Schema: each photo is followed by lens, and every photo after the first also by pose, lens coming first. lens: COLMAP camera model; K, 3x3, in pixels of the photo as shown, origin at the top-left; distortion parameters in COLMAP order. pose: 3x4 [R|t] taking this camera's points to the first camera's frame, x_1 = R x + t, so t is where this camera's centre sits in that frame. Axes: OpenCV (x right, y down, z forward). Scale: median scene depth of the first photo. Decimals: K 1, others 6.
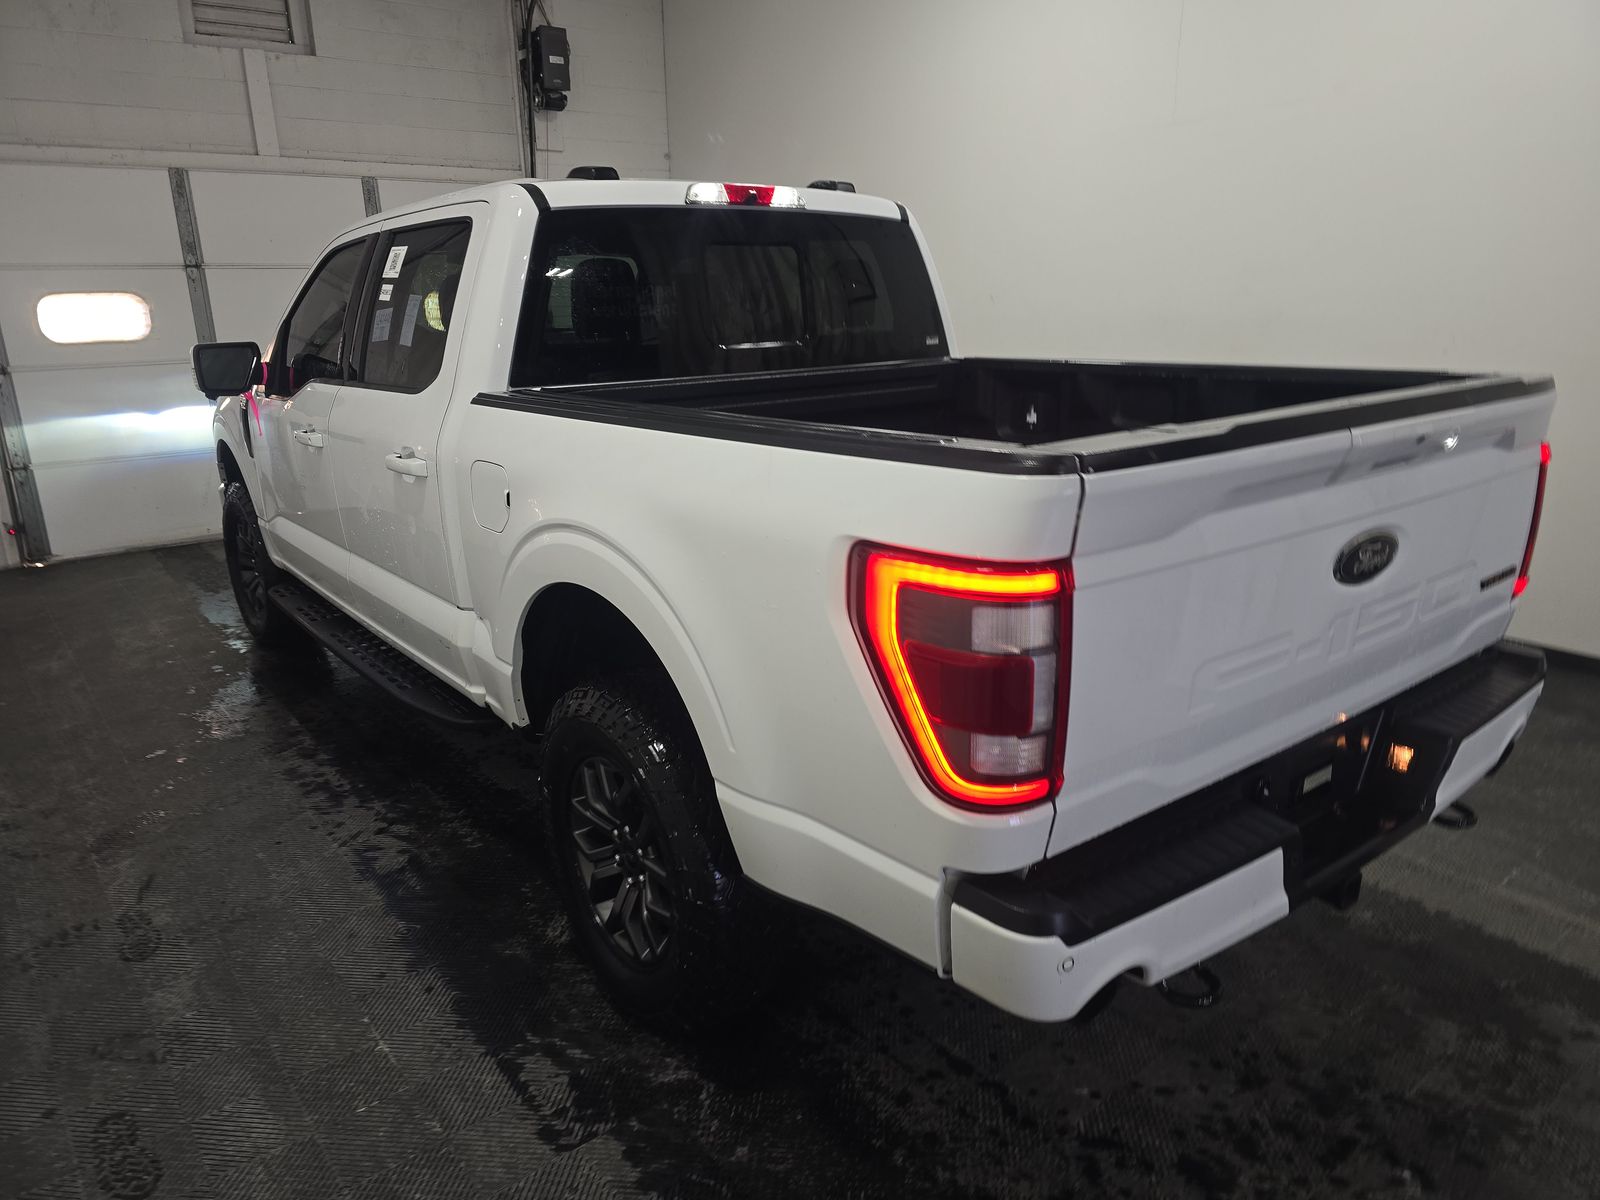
lens RADIAL K [[1072.2, 0, 800.0], [0, 1072.2, 600.0], [0, 0, 1]] dist [0.059068, -0.057782]
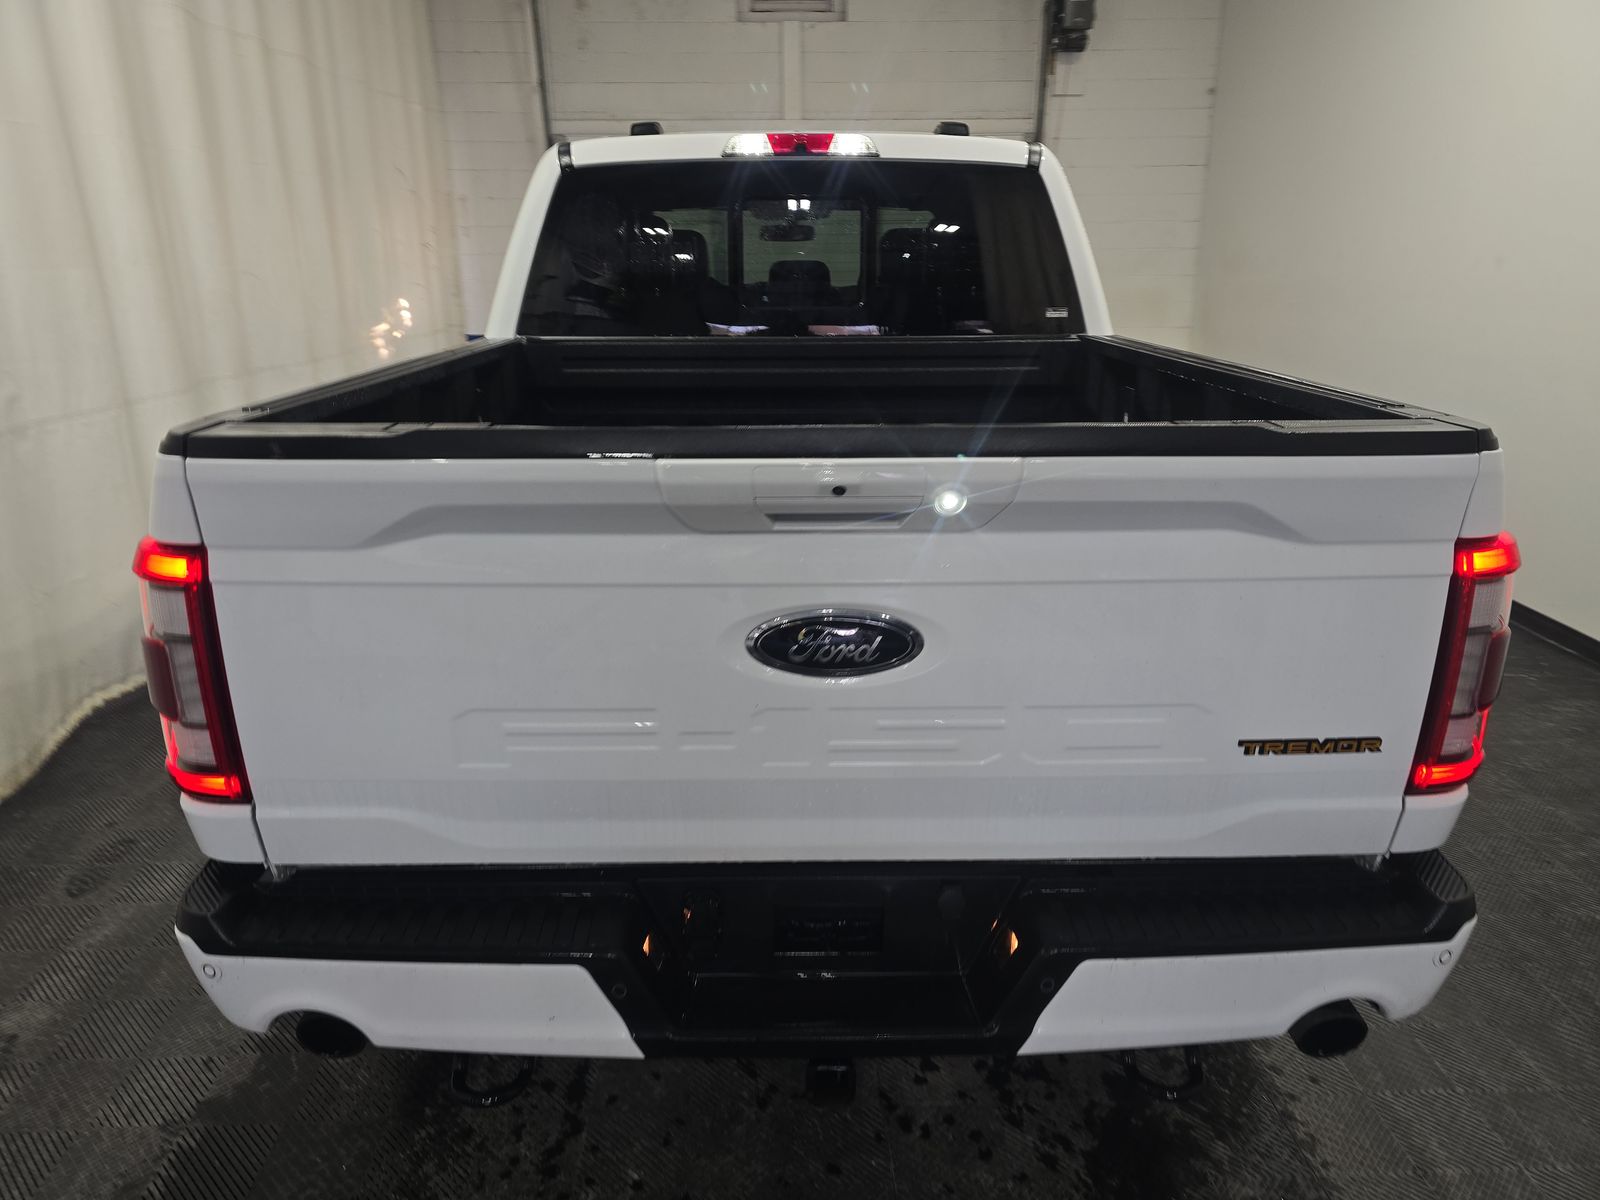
lens RADIAL K [[1072.2, 0, 800.0], [0, 1072.2, 600.0], [0, 0, 1]] dist [0.059068, -0.057782]
pose [[0.799531, 0.201725, -0.565736, 0.532133], [-0.178219, 0.979171, 0.097275, -0.078447], [0.573575, 0.023050, 0.818829, 0.237194]]
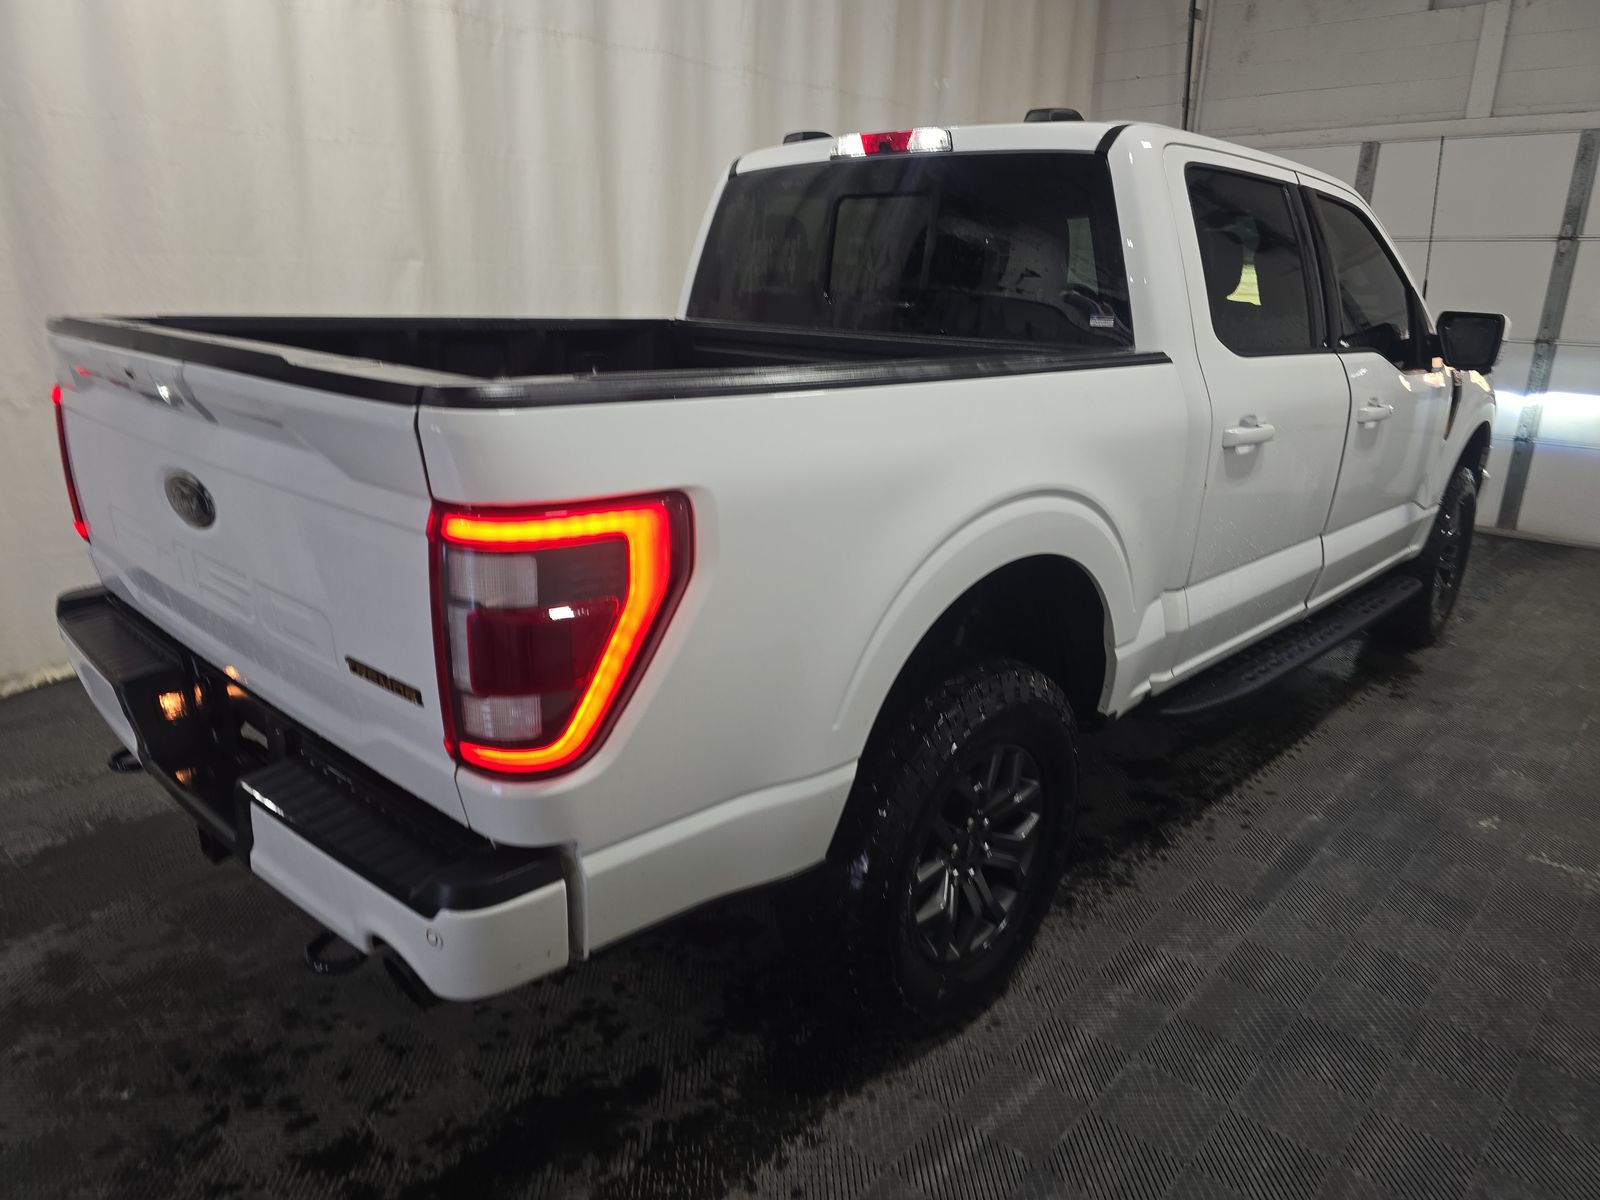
lens RADIAL K [[1058.5, 0, 800.0], [0, 1058.5, 600.0], [0, 0, 1]] dist [0.058888, -0.047520]
pose [[0.155484, 0.312337, -0.937161, 0.899494], [-0.299498, 0.918950, 0.256578, -0.214390], [0.941342, 0.240784, 0.236427, 0.767427]]
